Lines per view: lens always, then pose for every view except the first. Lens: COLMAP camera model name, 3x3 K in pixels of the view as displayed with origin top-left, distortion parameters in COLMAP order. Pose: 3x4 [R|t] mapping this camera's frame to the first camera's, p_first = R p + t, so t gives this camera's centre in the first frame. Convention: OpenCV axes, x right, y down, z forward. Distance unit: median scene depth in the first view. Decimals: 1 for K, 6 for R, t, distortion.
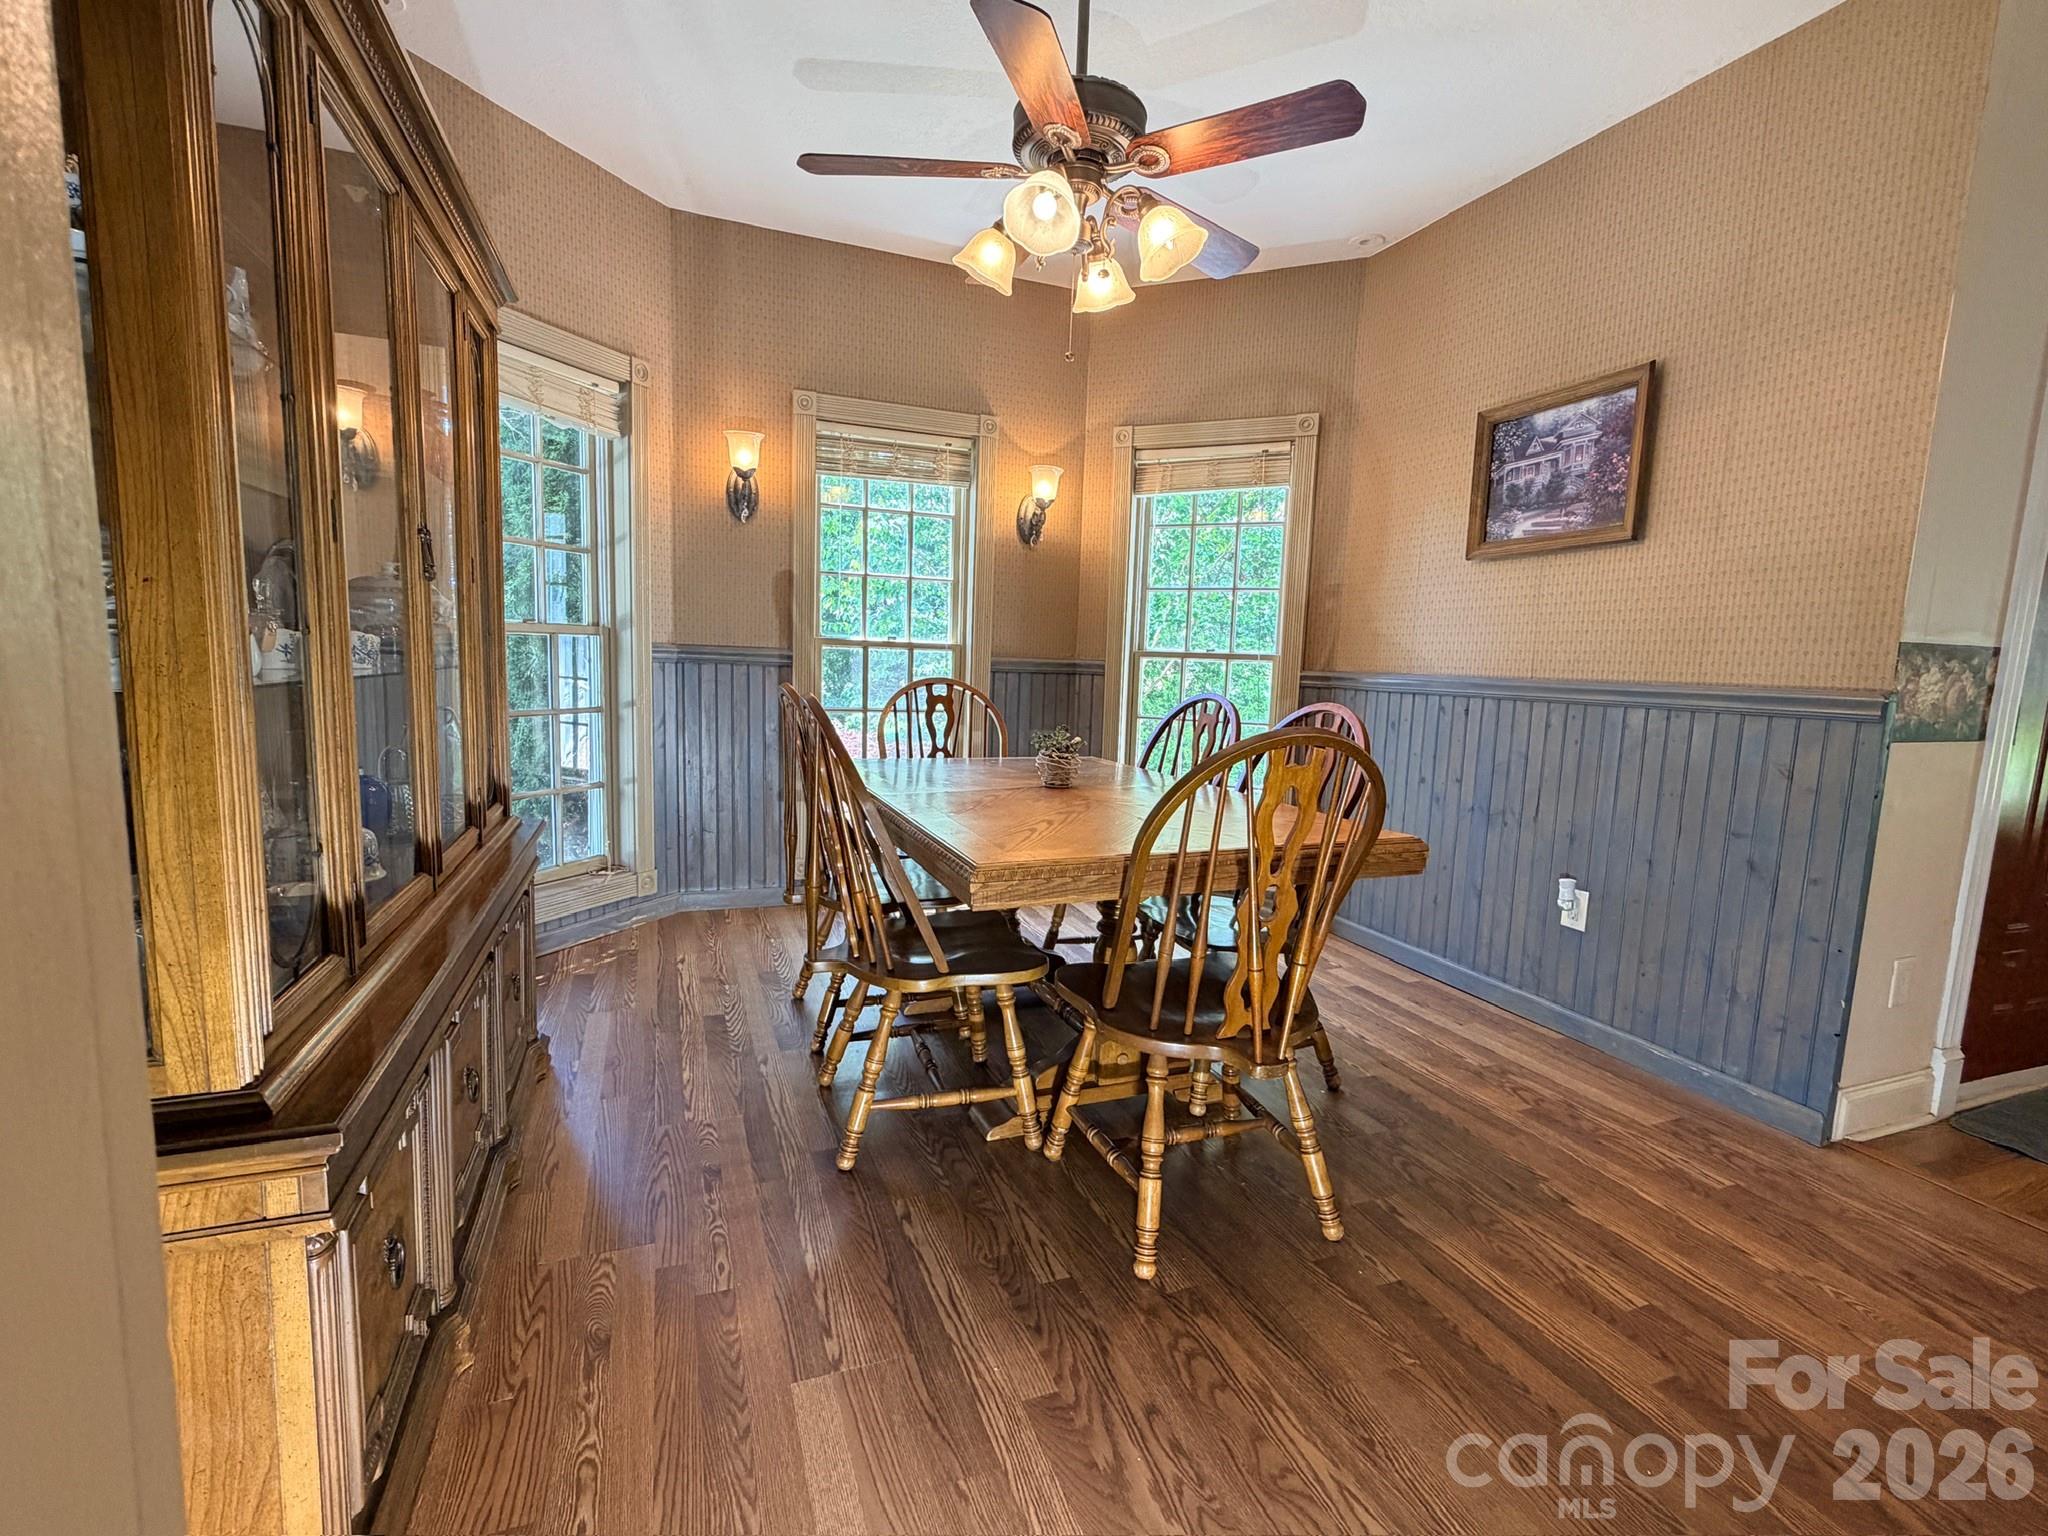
lens RADIAL K [[905.2, 0, 1024.0], [0, 905.2, 768.0], [0, 0, 1]] dist [0.000289, 0.000007]
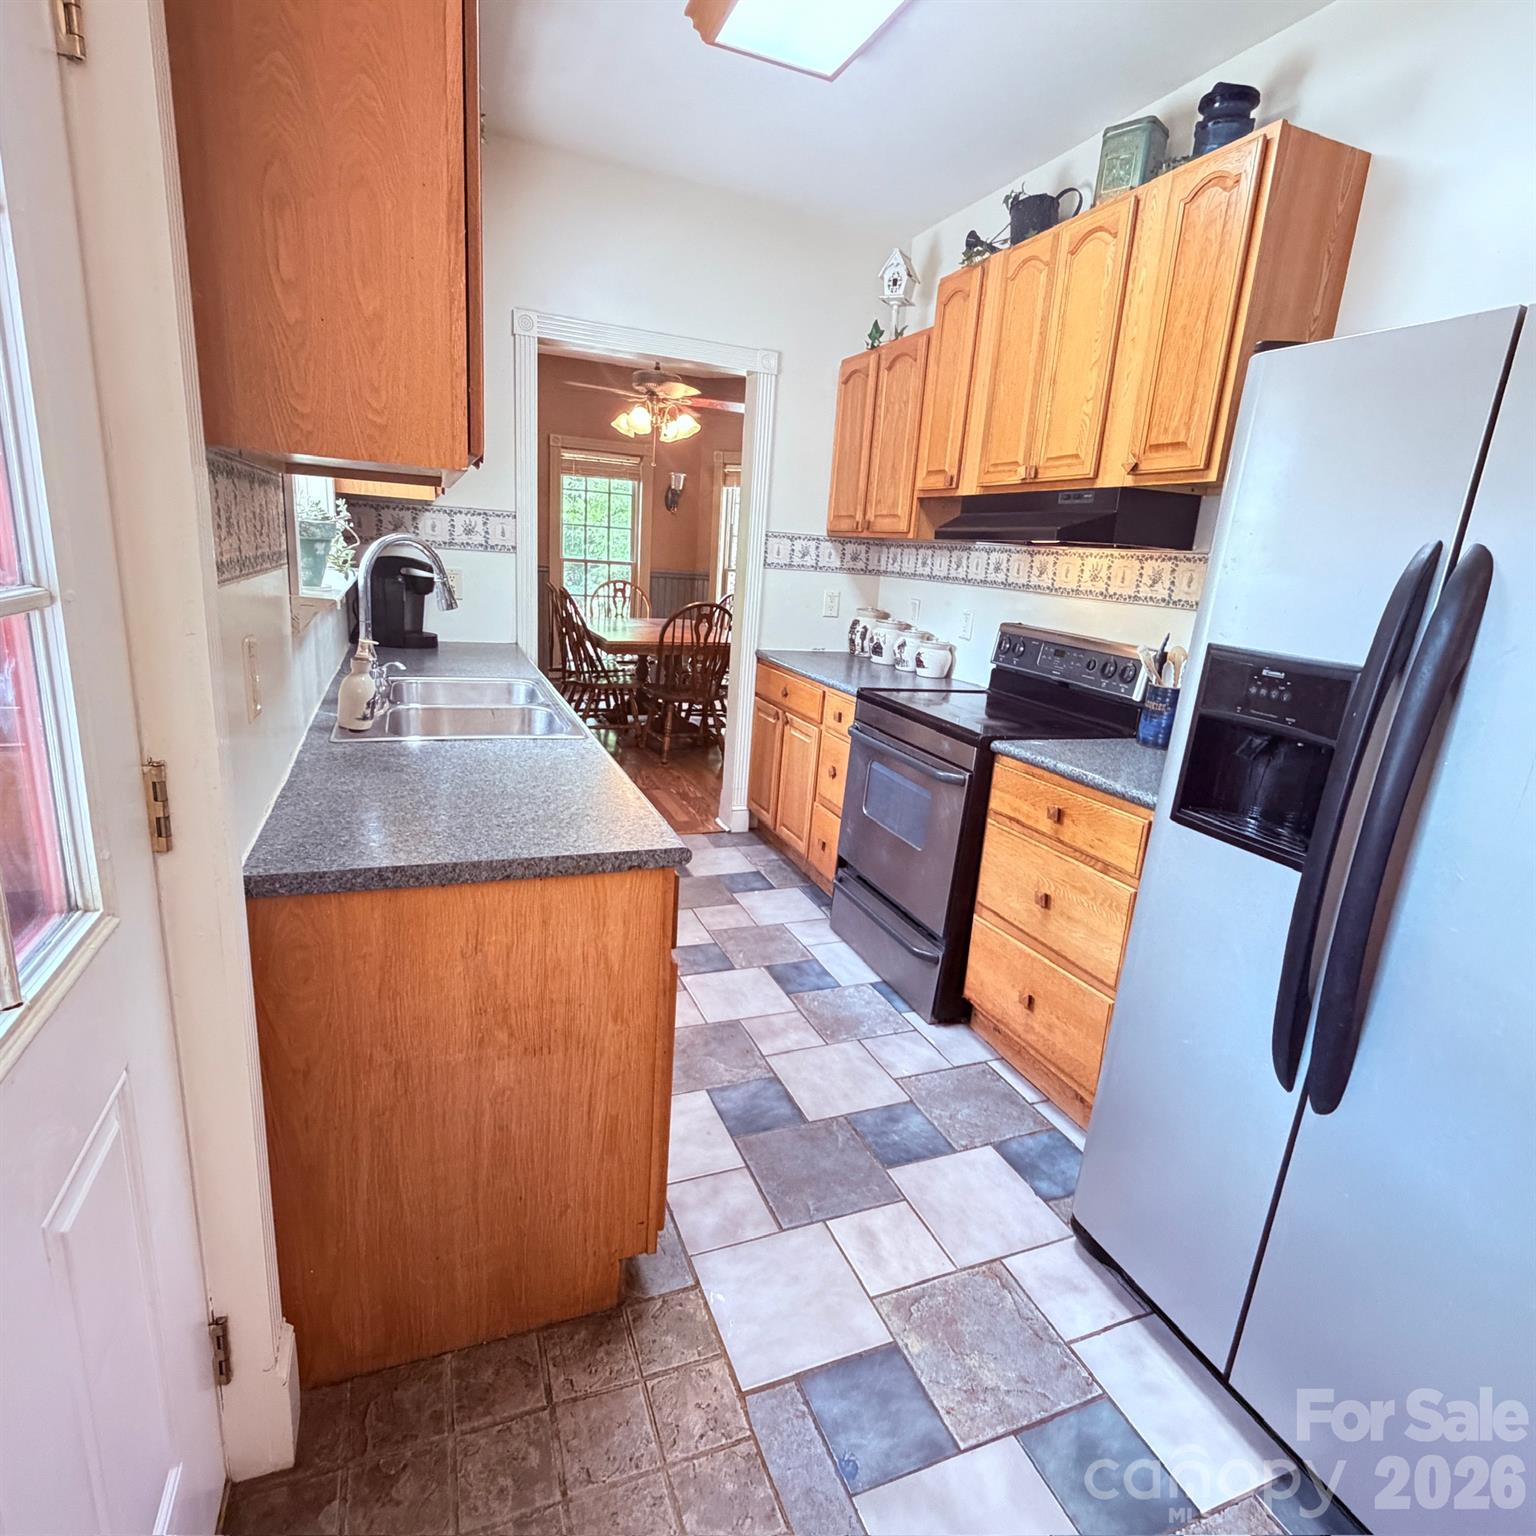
lens RADIAL K [[849.4, 0, 768.0], [0, 849.4, 768.0], [0, 0, 1]] dist [-0.000376, -0.000032]
pose [[0.999460, 0.029281, 0.014900, 0.233964], [-0.030964, 0.991125, 0.129279, 0.068114], [-0.010982, -0.129670, 0.991496, -1.021770]]
